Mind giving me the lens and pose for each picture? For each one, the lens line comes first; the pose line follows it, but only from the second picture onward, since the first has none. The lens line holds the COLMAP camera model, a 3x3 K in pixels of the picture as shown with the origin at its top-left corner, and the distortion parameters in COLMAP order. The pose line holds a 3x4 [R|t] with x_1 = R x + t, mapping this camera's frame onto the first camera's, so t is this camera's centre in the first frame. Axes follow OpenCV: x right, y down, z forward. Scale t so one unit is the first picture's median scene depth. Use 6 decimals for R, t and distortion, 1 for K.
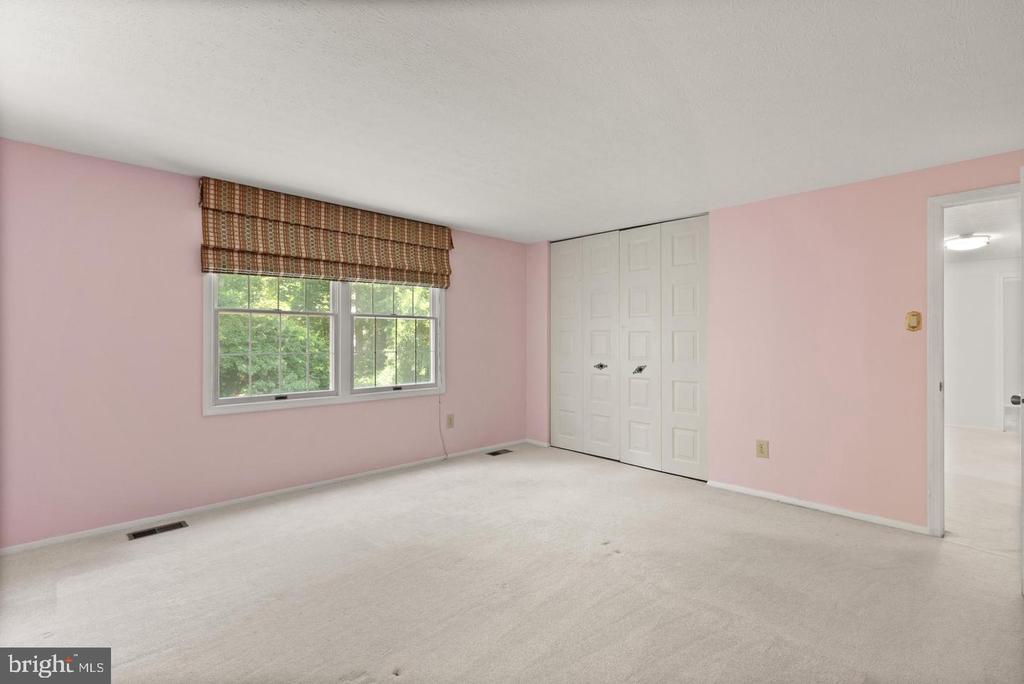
lens RADIAL K [[475.4, 0, 512.0], [0, 475.4, 342.0], [0, 0, 1]] dist [-0.000200, 0.000313]
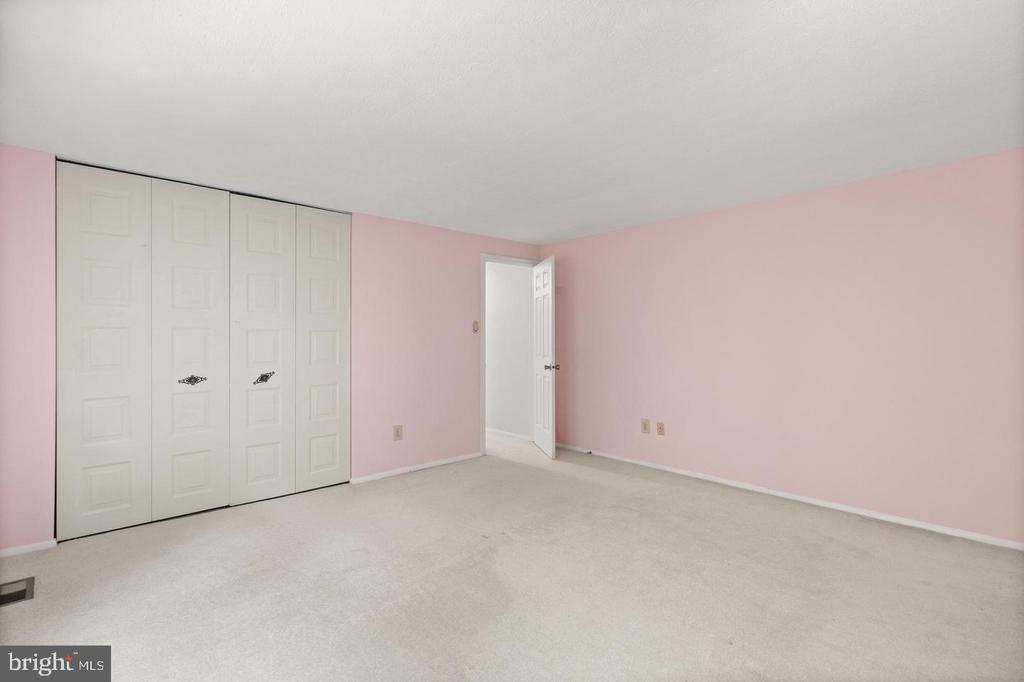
lens RADIAL K [[475.4, 0, 512.0], [0, 475.4, 341.0], [0, 0, 1]] dist [-0.000200, 0.000313]
pose [[0.031826, -0.016445, 0.999358, -0.427864], [0.005136, 0.999854, 0.016290, -0.012406], [-0.999480, 0.004614, 0.031906, 0.466160]]
